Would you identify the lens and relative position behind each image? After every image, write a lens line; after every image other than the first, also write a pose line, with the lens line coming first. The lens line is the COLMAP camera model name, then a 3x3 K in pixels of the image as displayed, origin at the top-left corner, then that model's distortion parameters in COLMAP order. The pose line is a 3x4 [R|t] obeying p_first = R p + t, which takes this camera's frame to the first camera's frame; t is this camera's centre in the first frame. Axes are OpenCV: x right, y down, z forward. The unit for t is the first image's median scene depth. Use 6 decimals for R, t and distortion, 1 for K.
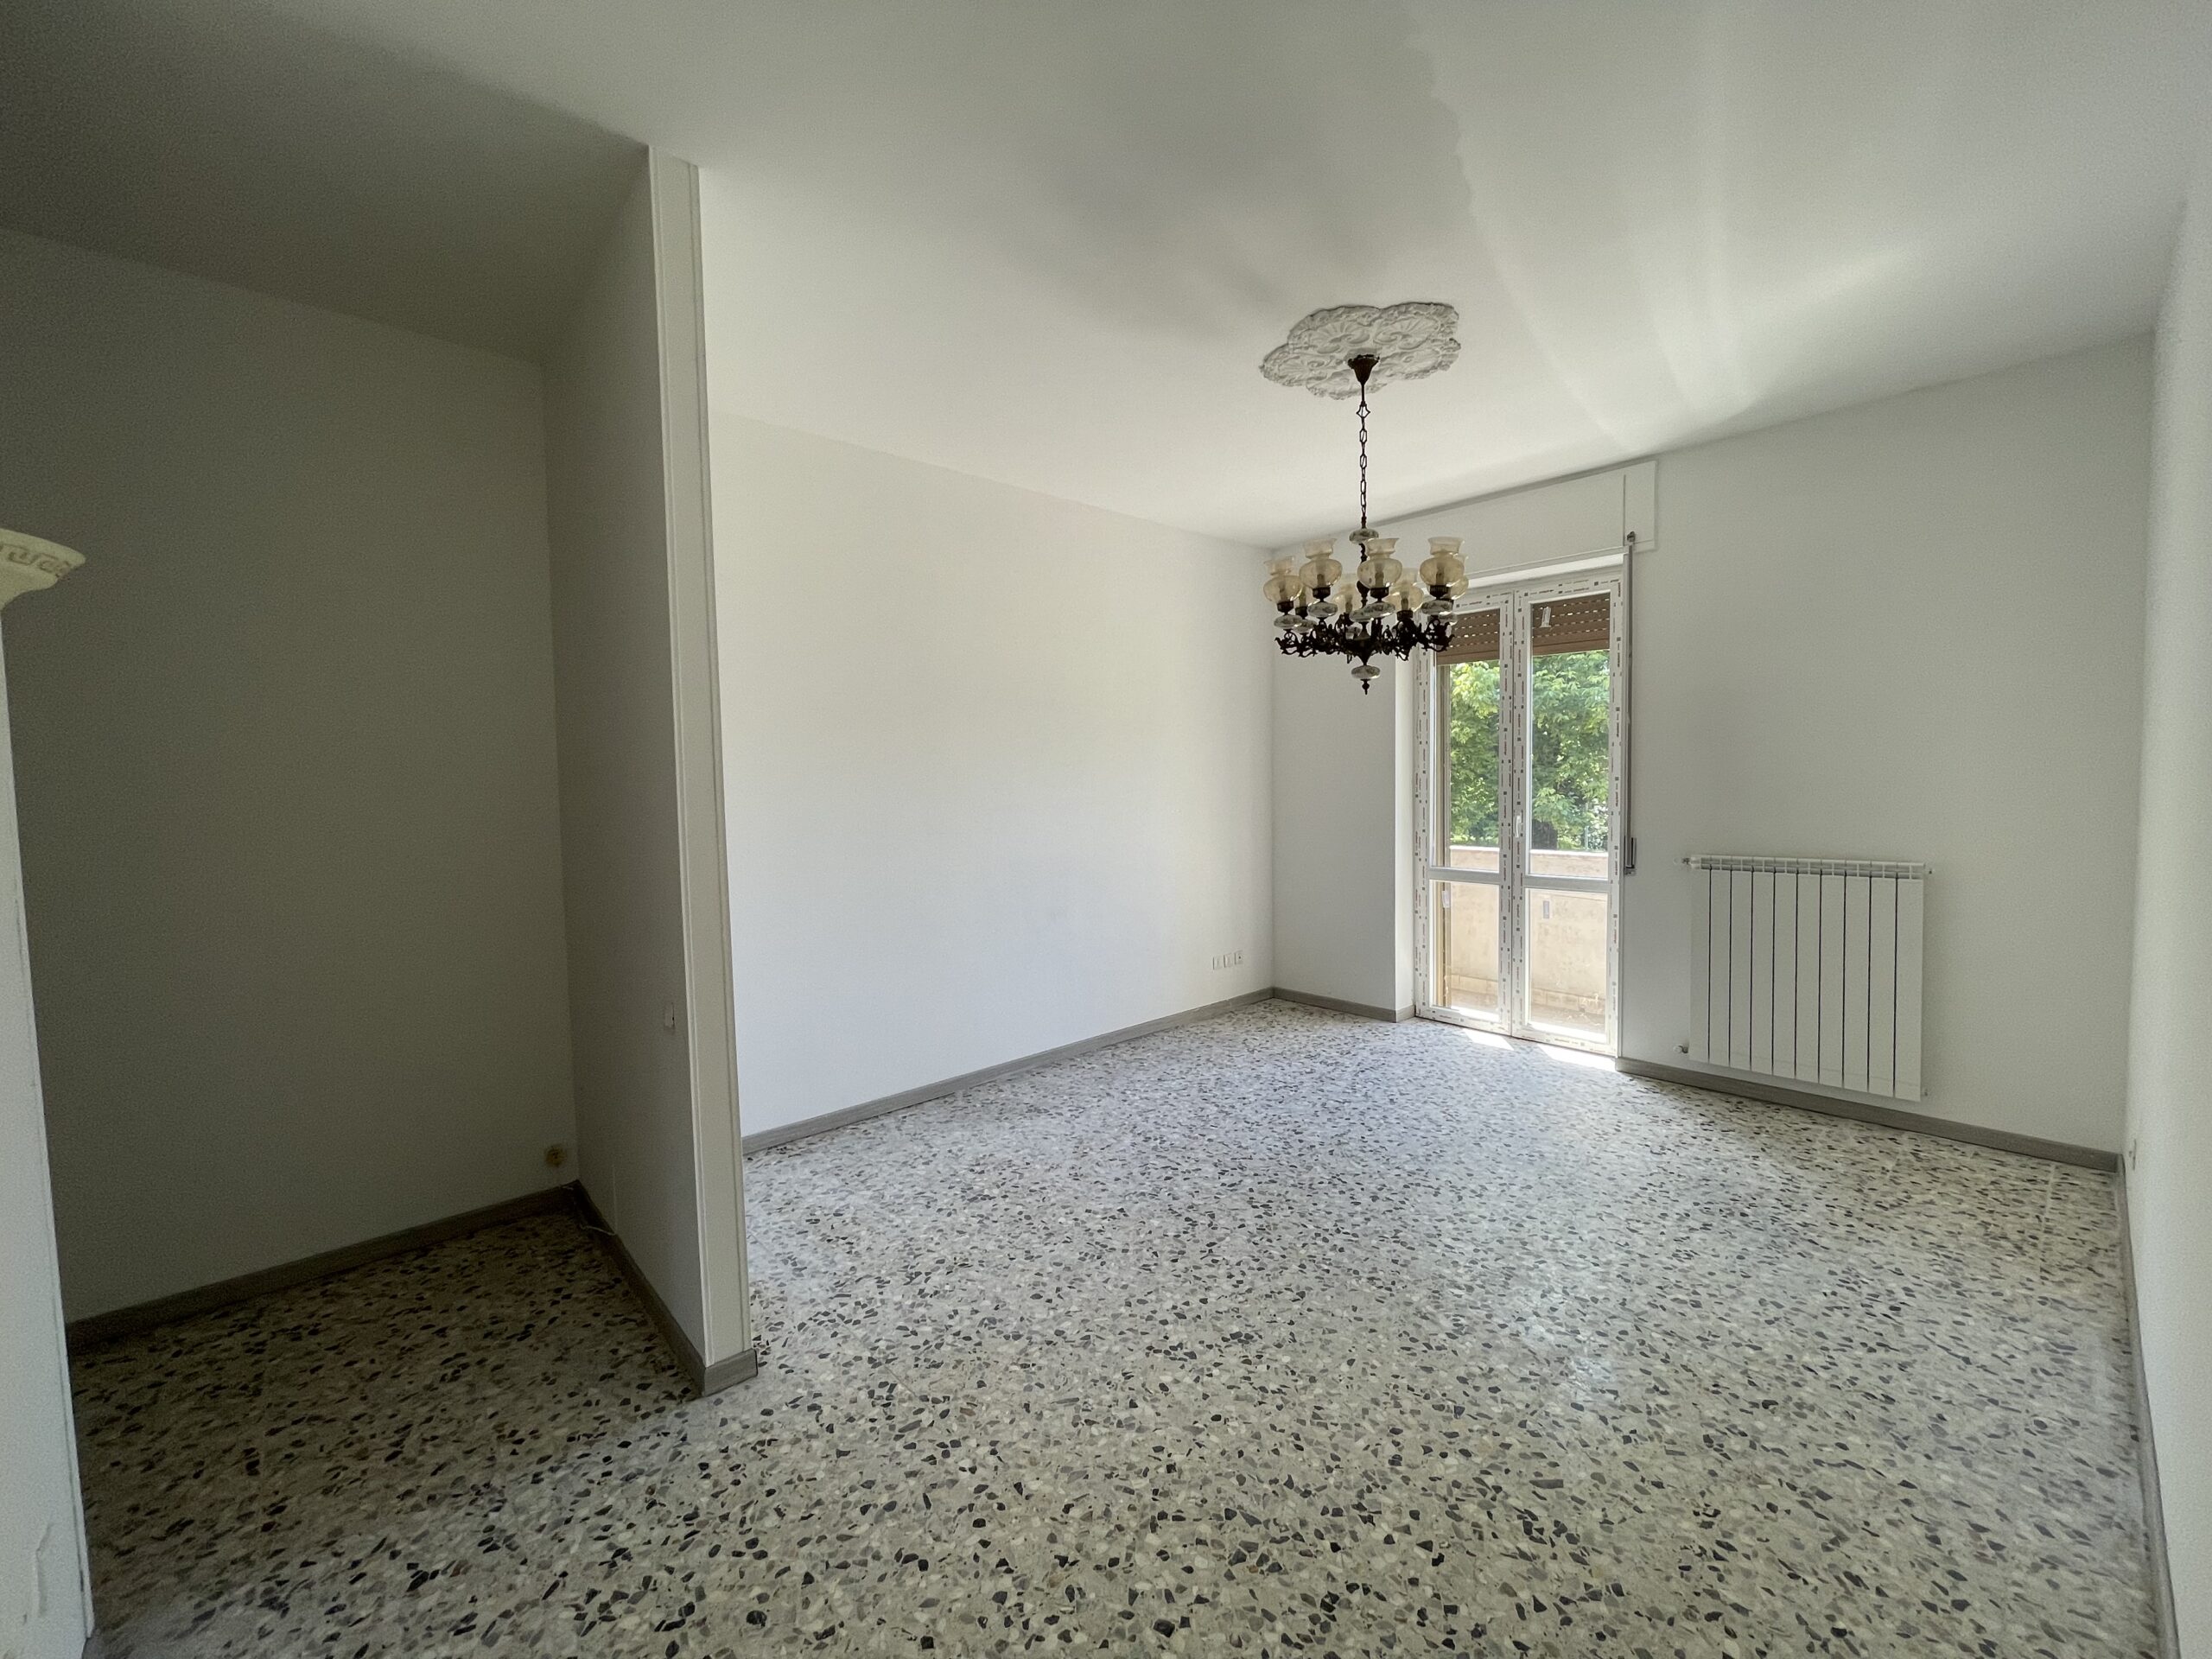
lens RADIAL K [[897.4, 0, 1107.0], [0, 897.4, 822.0], [0, 0, 1]] dist [-0.003273, -0.000050]
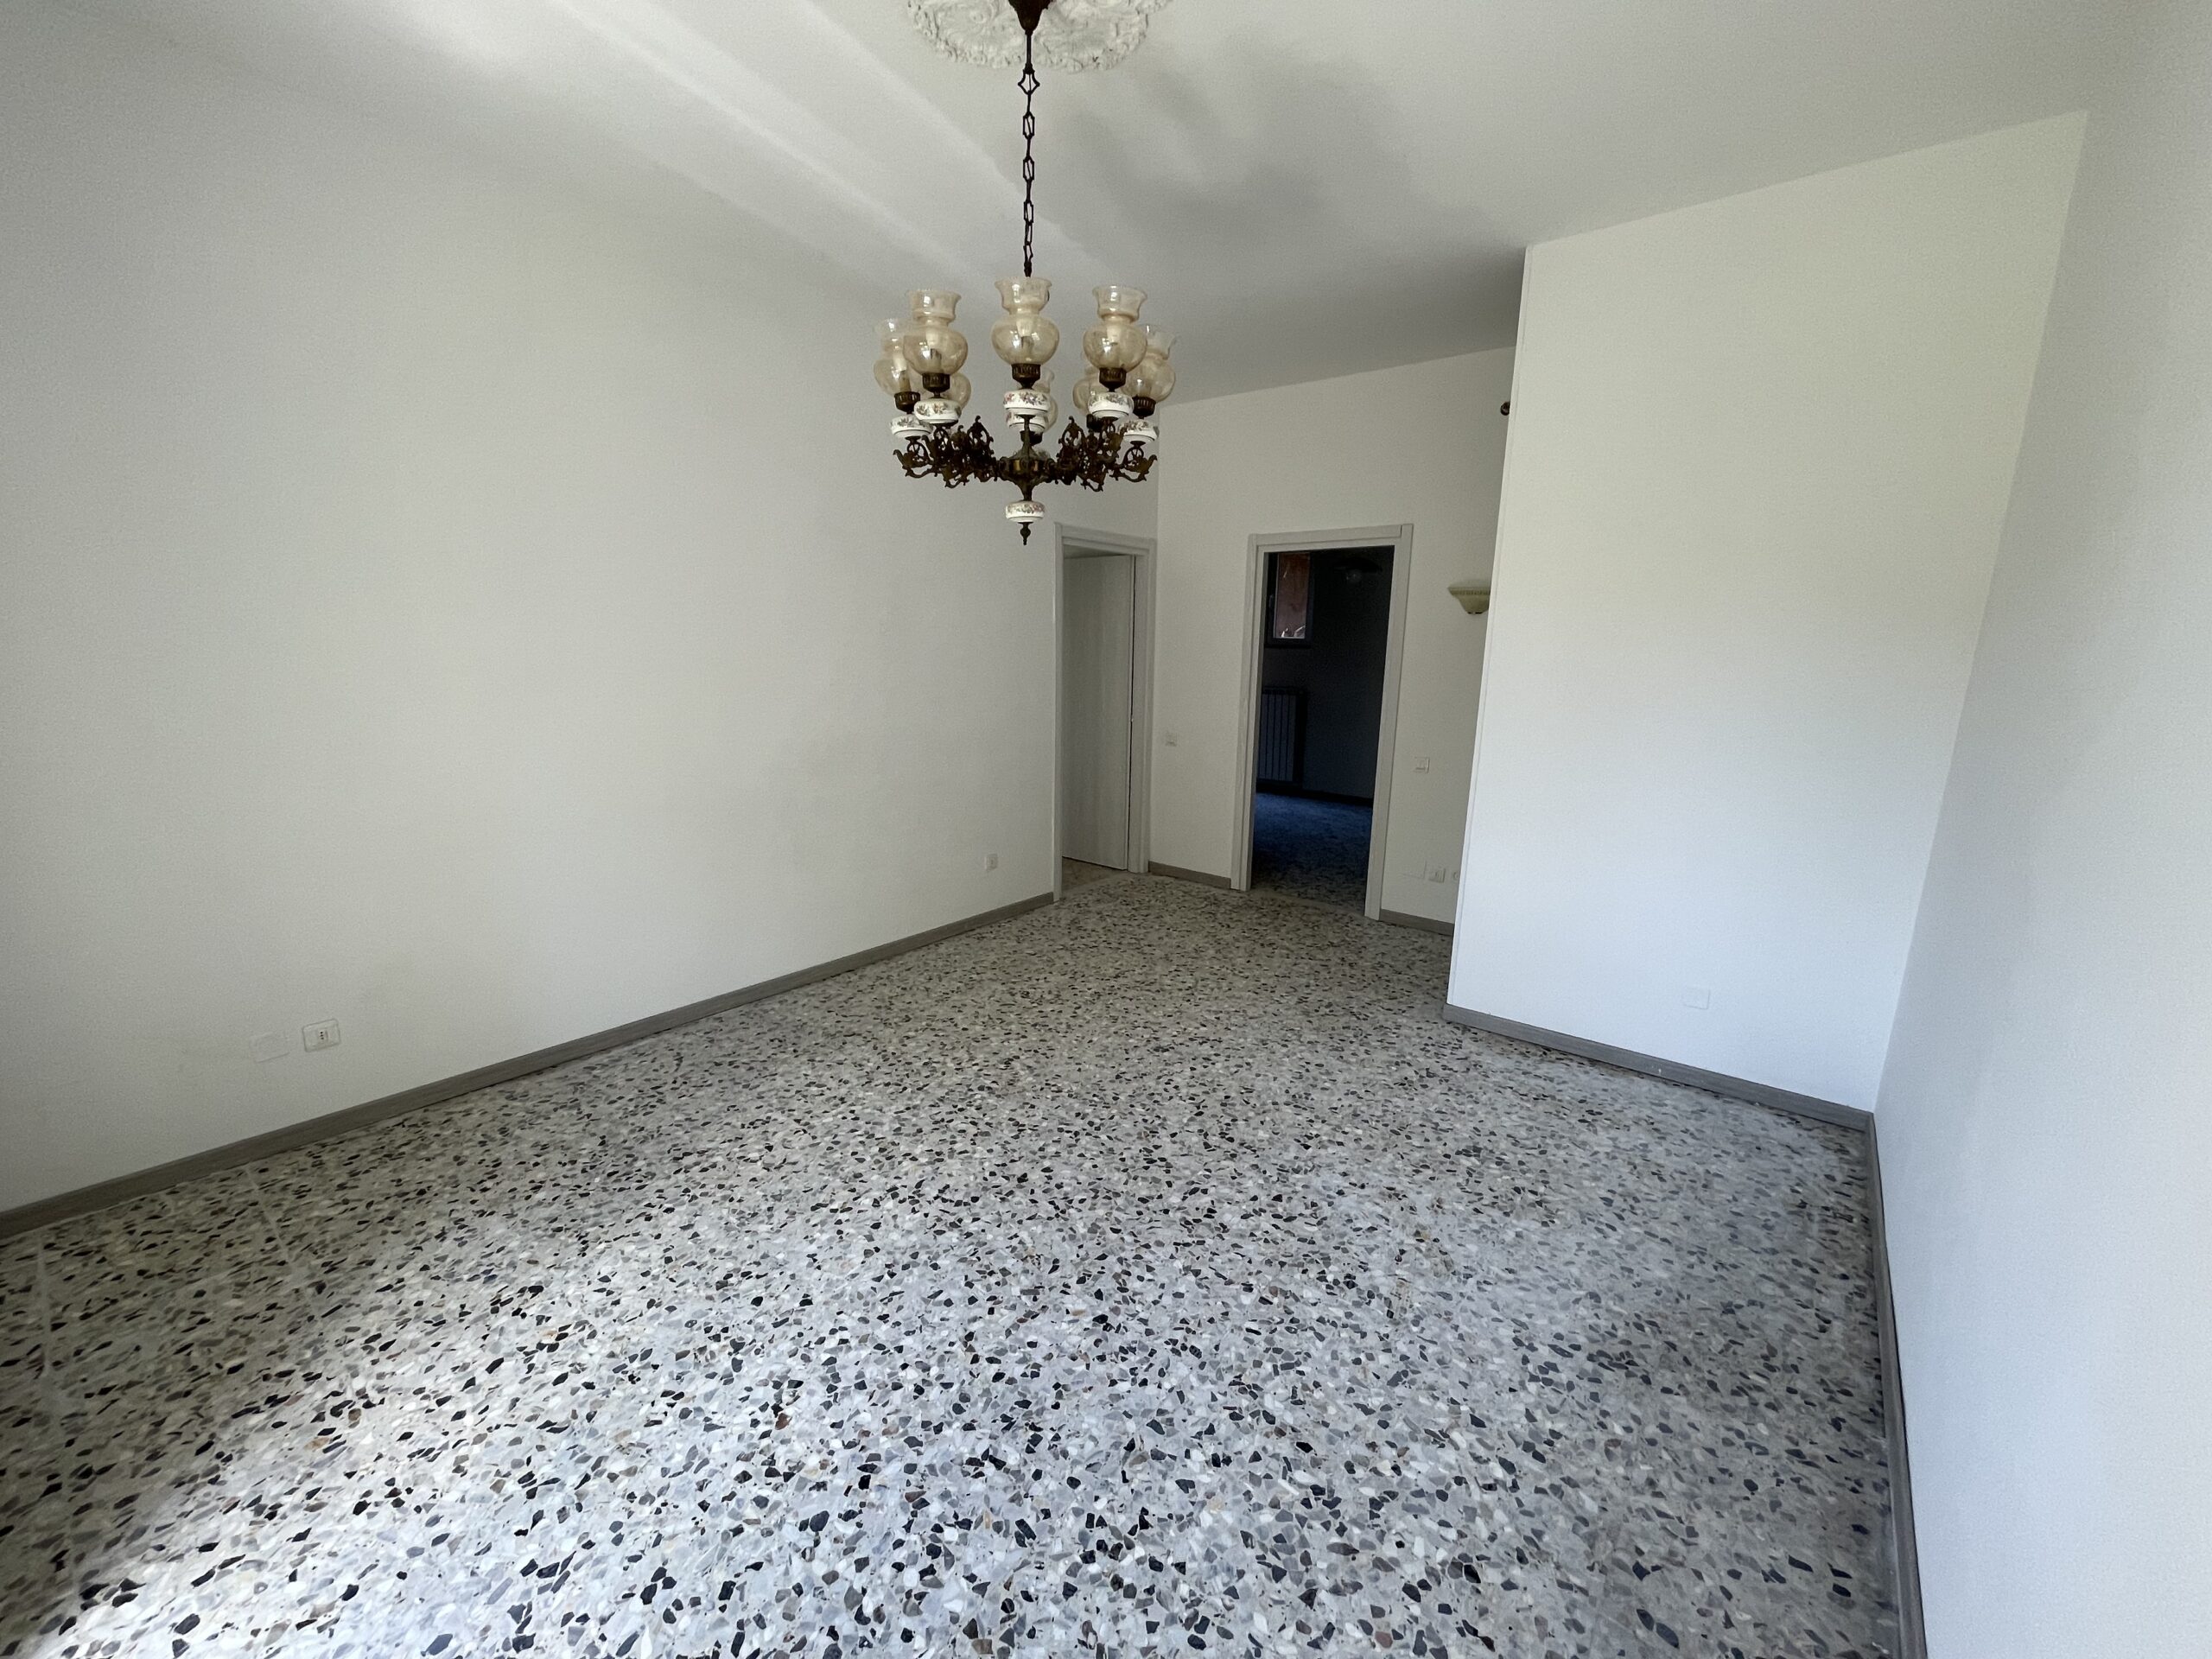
lens RADIAL K [[897.4, 0, 1105.7], [0, 897.4, 829.3], [0, 0, 1]] dist [-0.003273, -0.000050]
pose [[-0.988154, 0.032625, -0.149960, 0.336487], [-0.007656, 0.965448, 0.260485, -0.110986], [0.153277, 0.258547, -0.953761, 1.721750]]
